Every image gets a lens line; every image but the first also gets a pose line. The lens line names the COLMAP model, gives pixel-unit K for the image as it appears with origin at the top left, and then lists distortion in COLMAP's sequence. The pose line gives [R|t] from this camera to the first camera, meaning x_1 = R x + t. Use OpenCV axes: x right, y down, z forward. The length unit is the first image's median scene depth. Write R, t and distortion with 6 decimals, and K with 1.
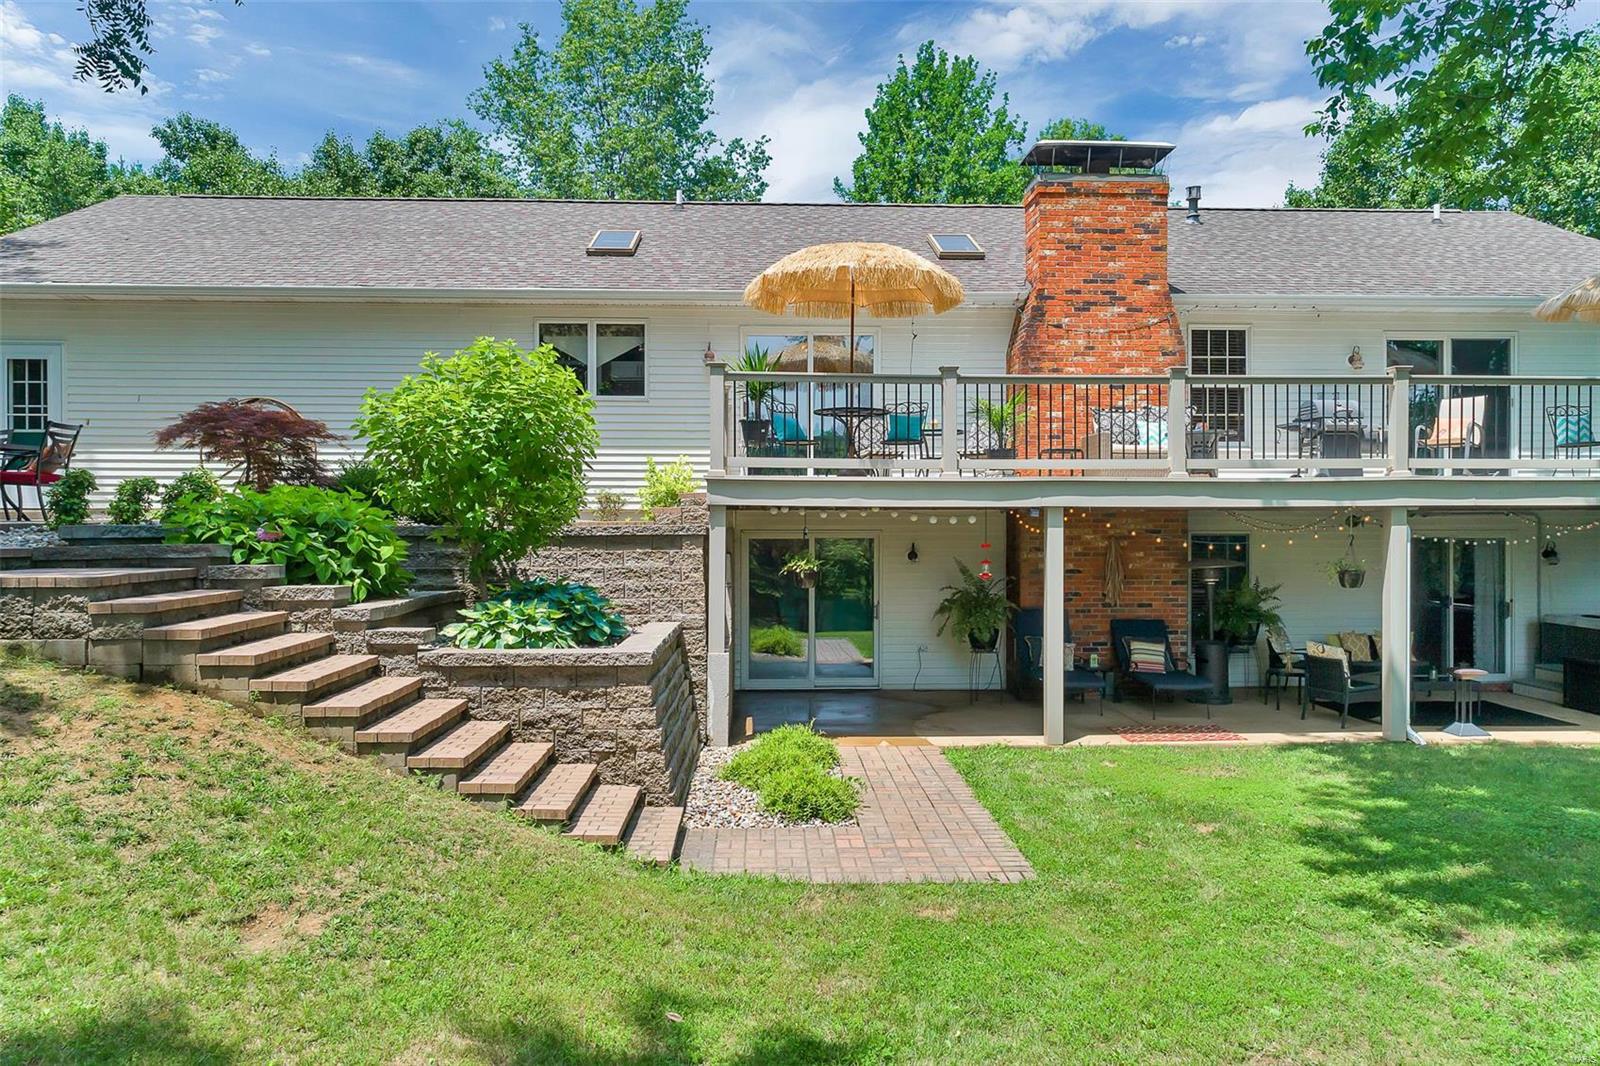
lens RADIAL K [[1100.1, 0, 813.7], [0, 1100.1, 537.2], [0, 0, 1]] dist [-0.011050, 0.013227]
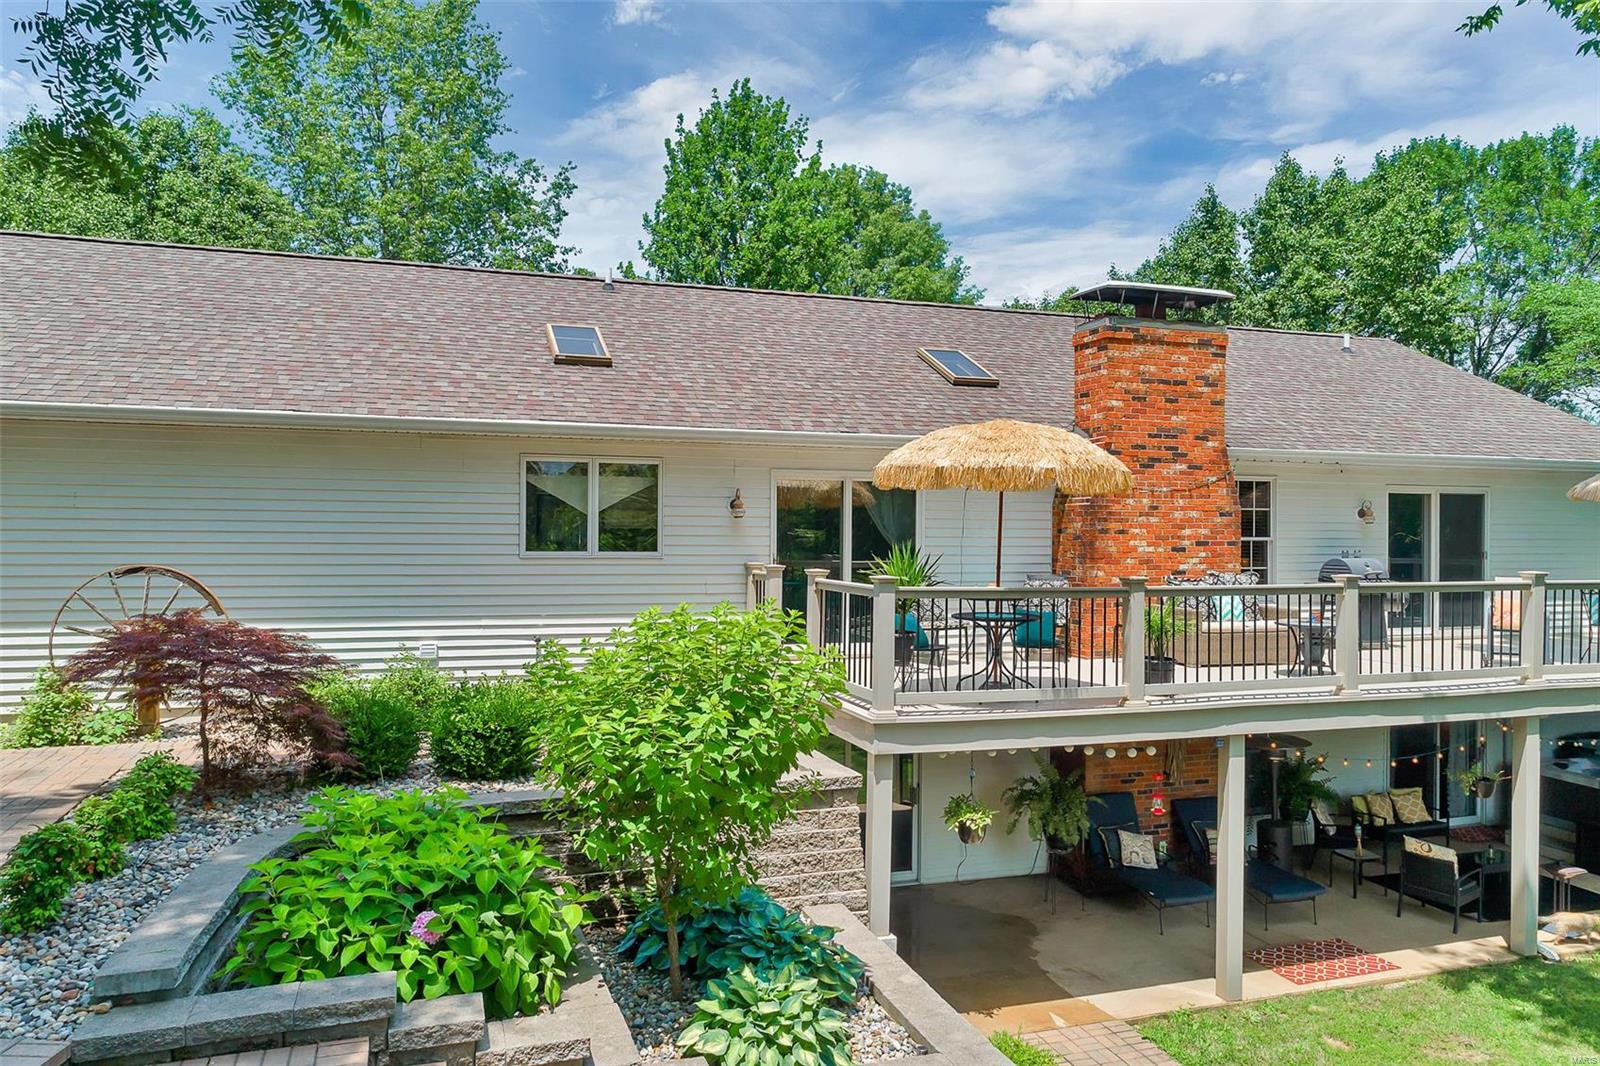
lens RADIAL K [[1100.1, 0, 808.0], [0, 1100.1, 534.8], [0, 0, 1]] dist [-0.011050, 0.013227]
pose [[0.961949, 0.005296, 0.273178, -0.280917], [-0.004303, 0.999982, -0.004232, -0.144034], [-0.273196, 0.002896, 0.961954, 0.189511]]
